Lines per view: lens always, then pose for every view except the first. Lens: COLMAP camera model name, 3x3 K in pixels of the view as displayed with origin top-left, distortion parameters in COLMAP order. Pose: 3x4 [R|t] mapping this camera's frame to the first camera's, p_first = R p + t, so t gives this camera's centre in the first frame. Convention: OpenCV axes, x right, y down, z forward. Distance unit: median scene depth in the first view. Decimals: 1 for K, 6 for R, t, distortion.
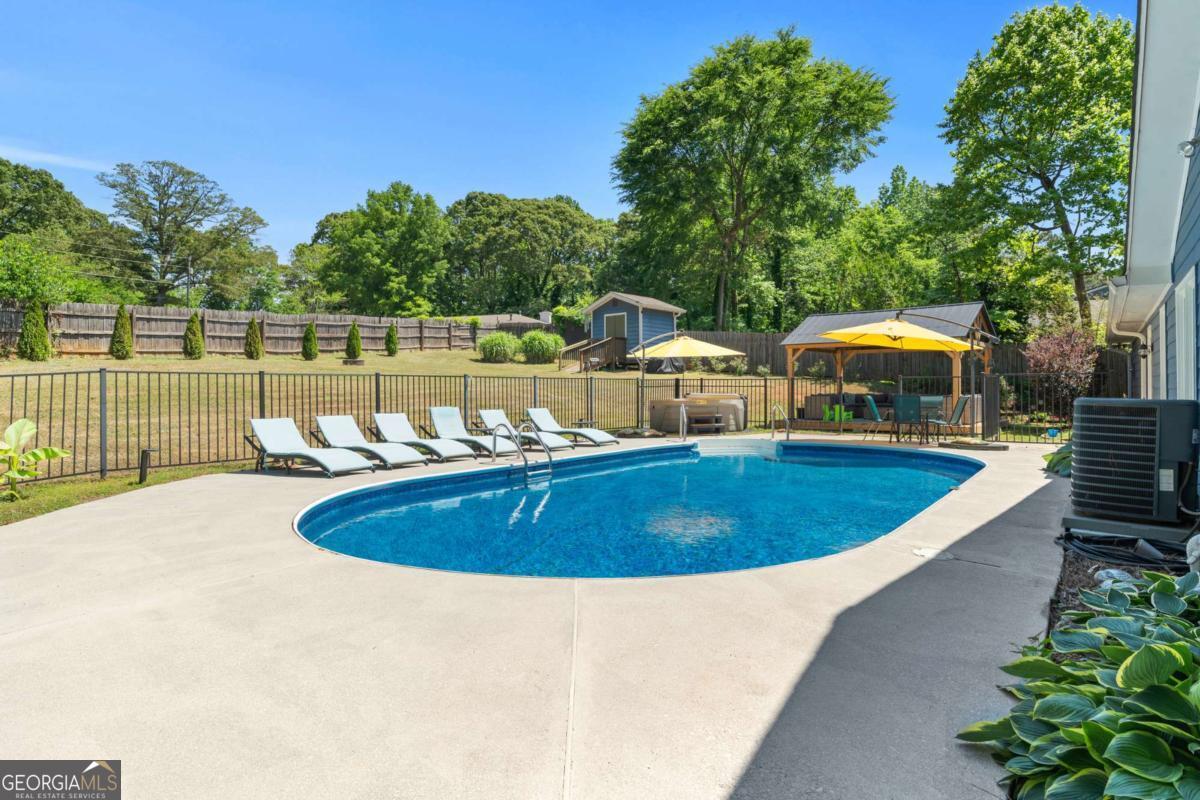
lens RADIAL K [[647.9, 0, 611.2], [0, 647.9, 378.9], [0, 0, 1]] dist [-0.013231, 0.000254]
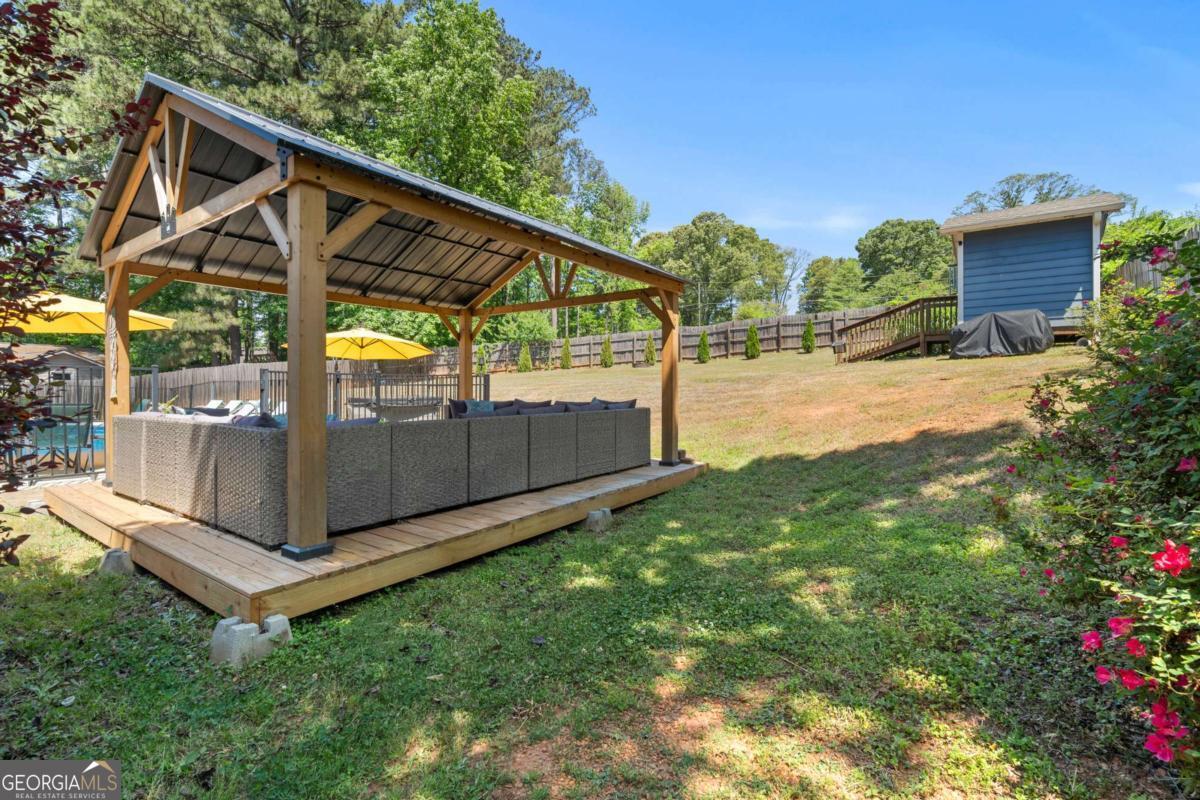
lens RADIAL K [[548.3, 0, 602.8], [0, 548.3, 392.1], [0, 0, 1]] dist [-0.002174, 0.002969]
pose [[0.091129, 0.009620, -0.995793, 0.160284], [0.015946, 0.999811, 0.011118, 0.003199], [0.995711, -0.016892, 0.090959, 0.225274]]
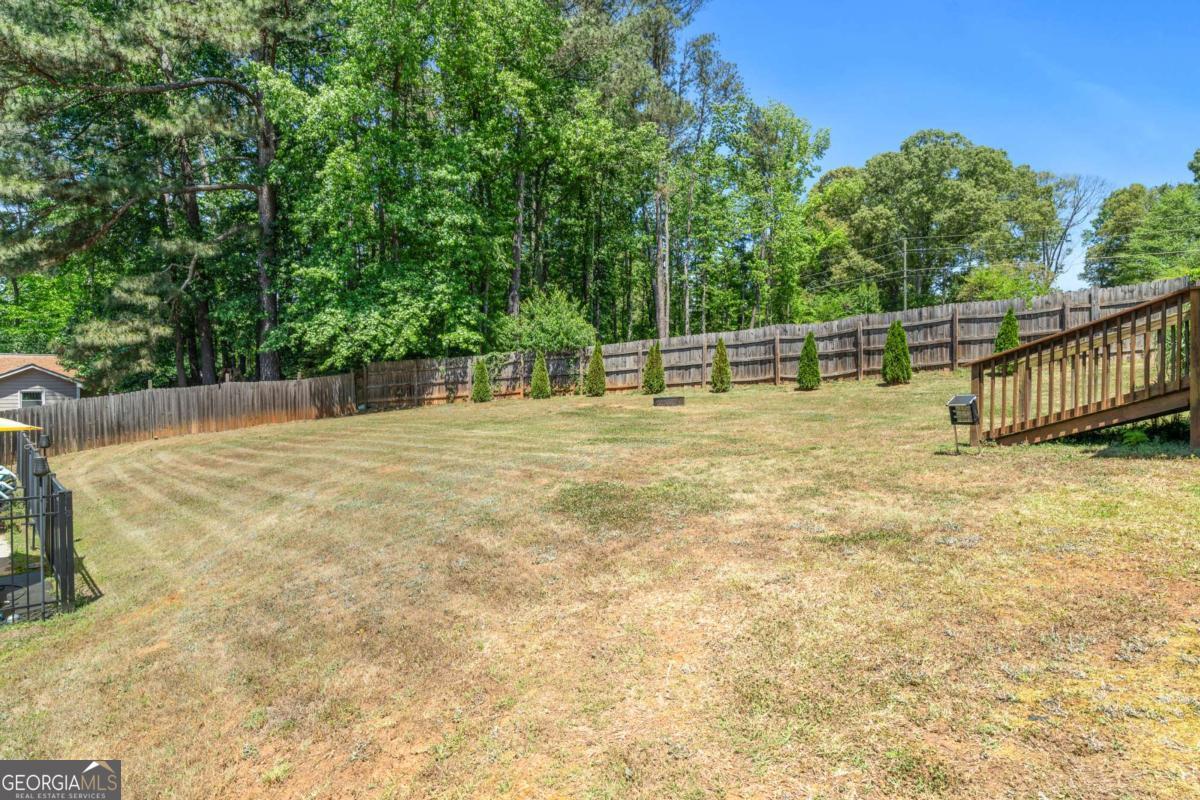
lens RADIAL K [[697.3, 0, 611.3], [0, 697.3, 395.4], [0, 0, 1]] dist [0.002631, 0.001215]
pose [[-0.180145, 0.022671, -0.983379, 0.089471], [0.014742, 0.999684, 0.020346, -0.012557], [0.983530, -0.010832, -0.180422, 0.288525]]
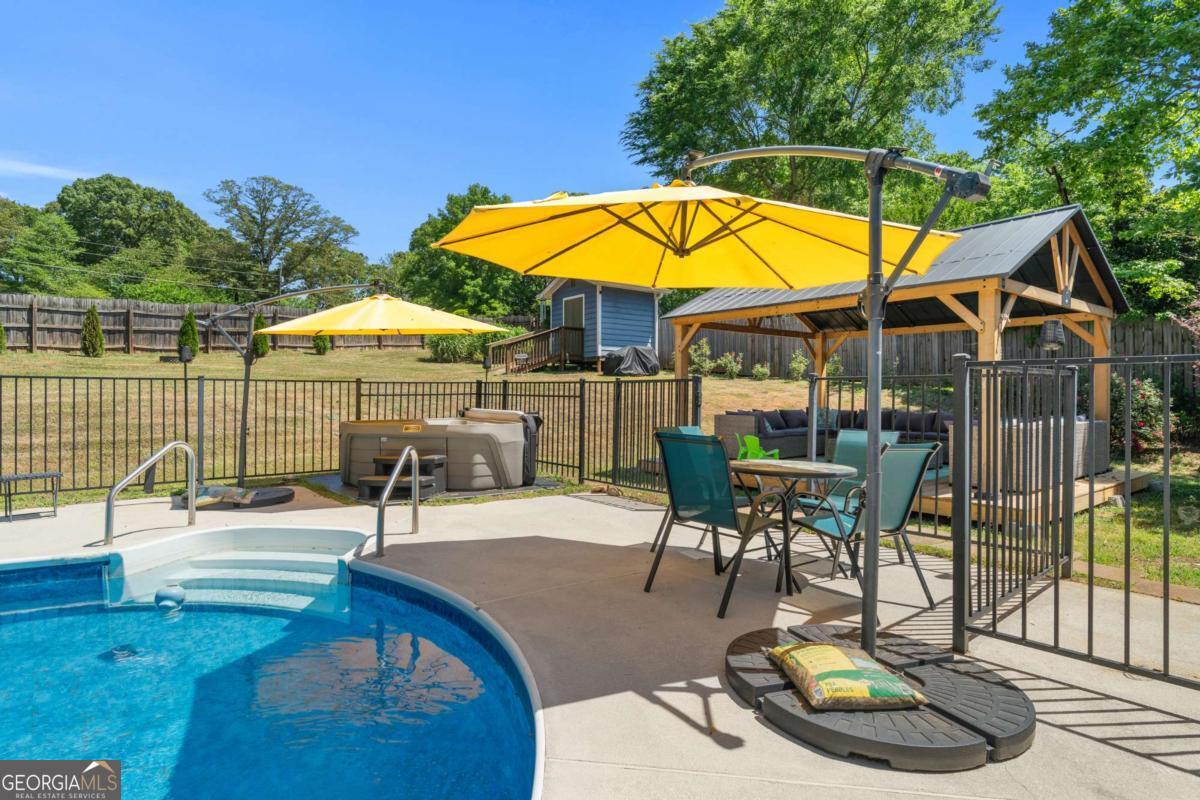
lens RADIAL K [[631.1, 0, 607.7], [0, 631.1, 371.8], [0, 0, 1]] dist [-0.007343, 0.004755]
pose [[0.979653, 0.000204, -0.200699, 0.068084], [-0.003998, 0.999821, -0.018499, 0.000288], [0.200659, 0.018925, 0.979478, 0.100256]]
